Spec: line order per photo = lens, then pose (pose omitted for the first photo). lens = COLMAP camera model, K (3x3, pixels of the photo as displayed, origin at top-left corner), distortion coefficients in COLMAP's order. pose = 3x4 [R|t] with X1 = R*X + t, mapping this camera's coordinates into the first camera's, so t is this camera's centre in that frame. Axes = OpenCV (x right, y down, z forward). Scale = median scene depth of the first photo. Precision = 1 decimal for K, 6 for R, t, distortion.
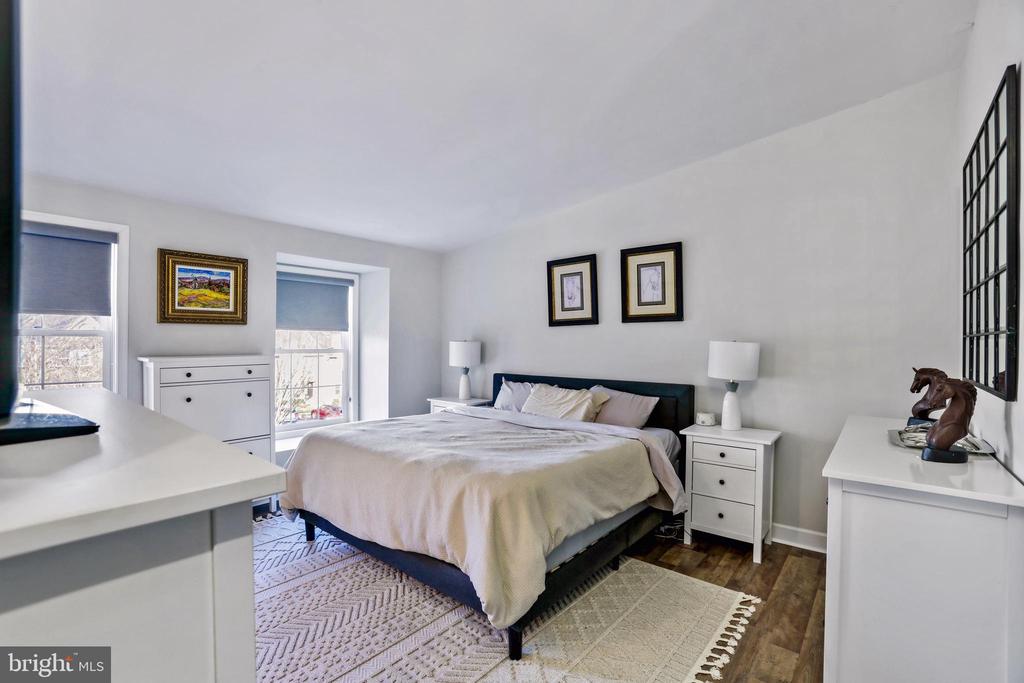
lens RADIAL K [[473.5, 0, 508.7], [0, 473.5, 345.7], [0, 0, 1]] dist [-0.098693, 0.042571]
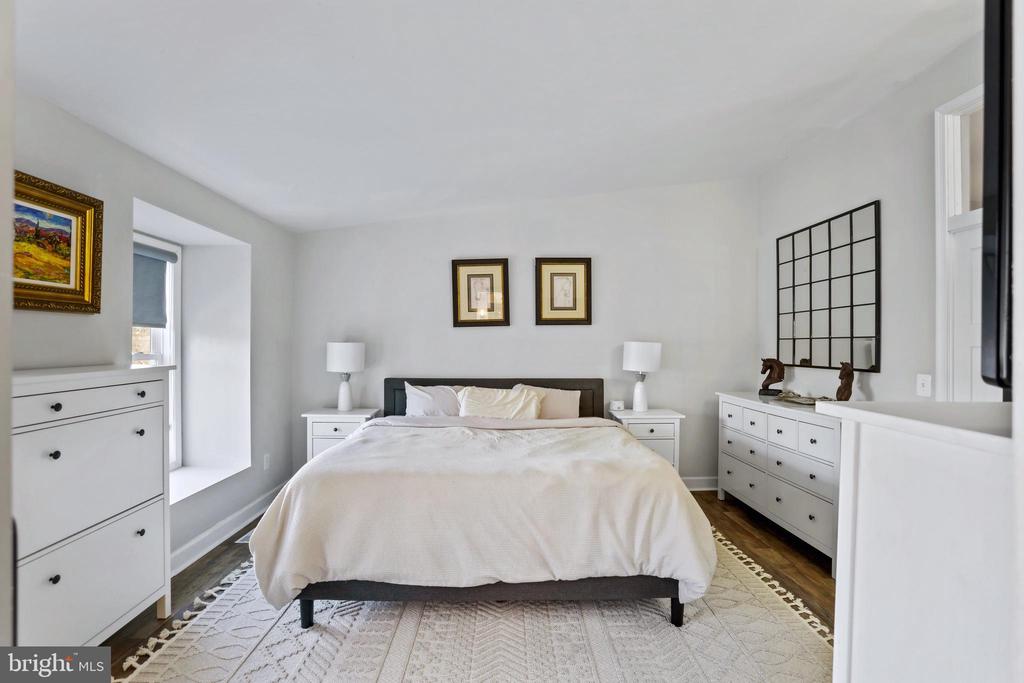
lens RADIAL K [[473.5, 0, 508.7], [0, 473.5, 345.7], [0, 0, 1]] dist [-0.098693, 0.042571]
pose [[0.750876, -0.005651, 0.660419, -0.558297], [0.006729, 0.999977, 0.000905, -0.002650], [-0.660409, 0.003764, 0.750897, 0.234438]]
